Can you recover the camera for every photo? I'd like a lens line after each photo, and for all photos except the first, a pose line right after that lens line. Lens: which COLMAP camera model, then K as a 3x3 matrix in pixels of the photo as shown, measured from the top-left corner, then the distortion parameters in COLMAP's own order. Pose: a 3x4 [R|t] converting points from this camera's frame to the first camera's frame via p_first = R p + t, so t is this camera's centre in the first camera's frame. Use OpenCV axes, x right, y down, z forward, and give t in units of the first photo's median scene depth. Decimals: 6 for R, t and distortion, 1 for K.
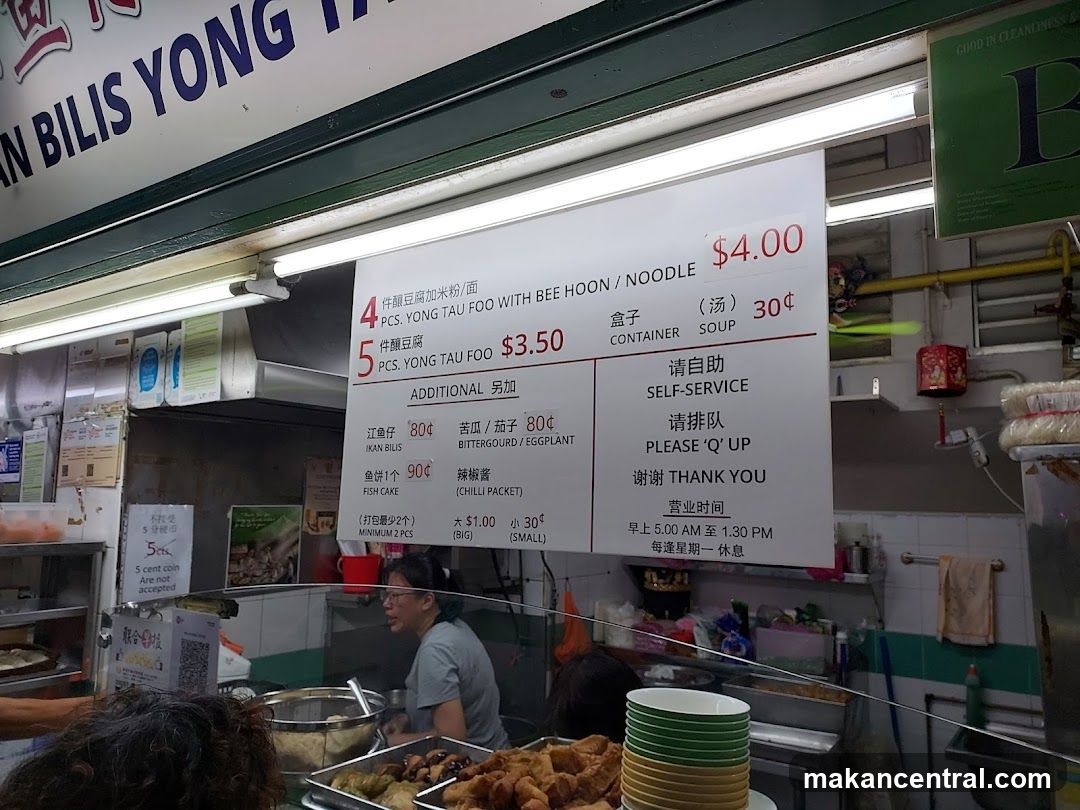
lens RADIAL K [[803.4, 0, 543.7], [0, 803.4, 413.4], [0, 0, 1]] dist [0.032351, -0.000675]
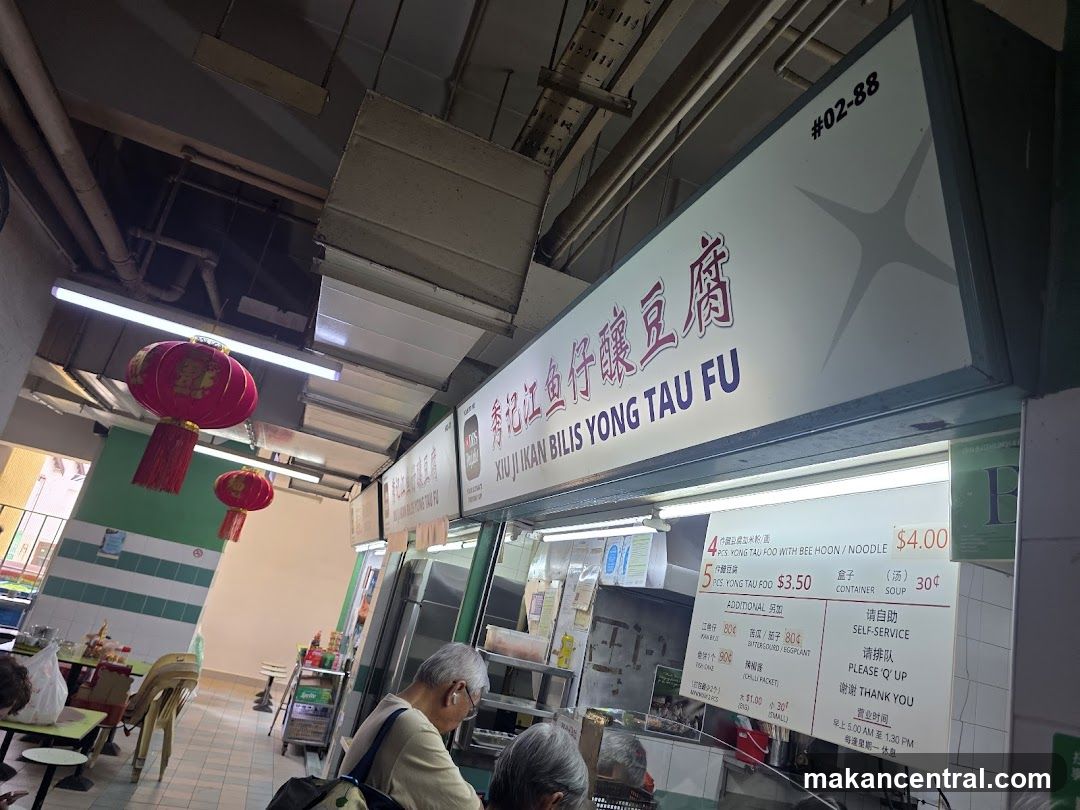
lens RADIAL K [[736.6, 0, 538.3], [0, 736.6, 413.2], [0, 0, 1]] dist [0.070740, -0.055554]
pose [[0.803984, -0.001565, -0.594649, 0.415083], [-0.143739, 0.969831, -0.196893, -0.048752], [0.577017, 0.243773, 0.779504, -0.432072]]
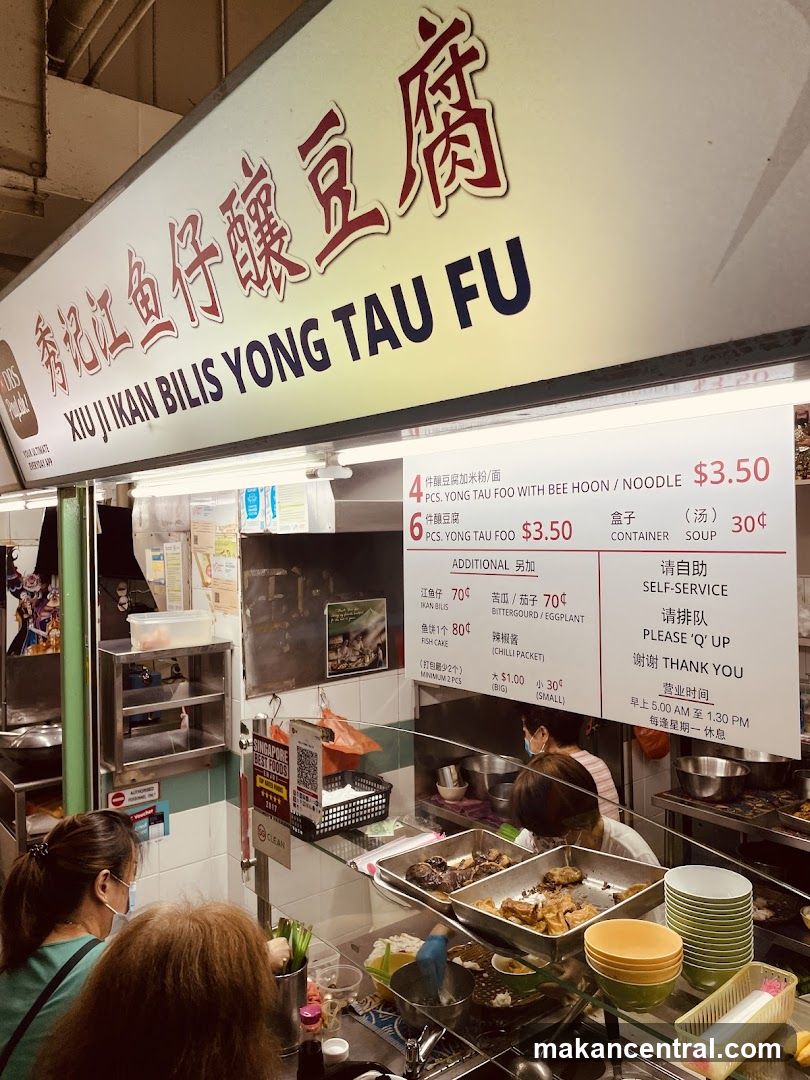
lens RADIAL K [[828.3, 0, 410.6], [0, 828.3, 525.0], [0, 0, 1]] dist [0.059875, -0.073676]
pose [[0.960832, -0.035694, -0.274824, 0.120311], [0.065793, 0.992699, 0.101090, -0.219796], [0.269209, -0.115212, 0.956166, -0.186950]]
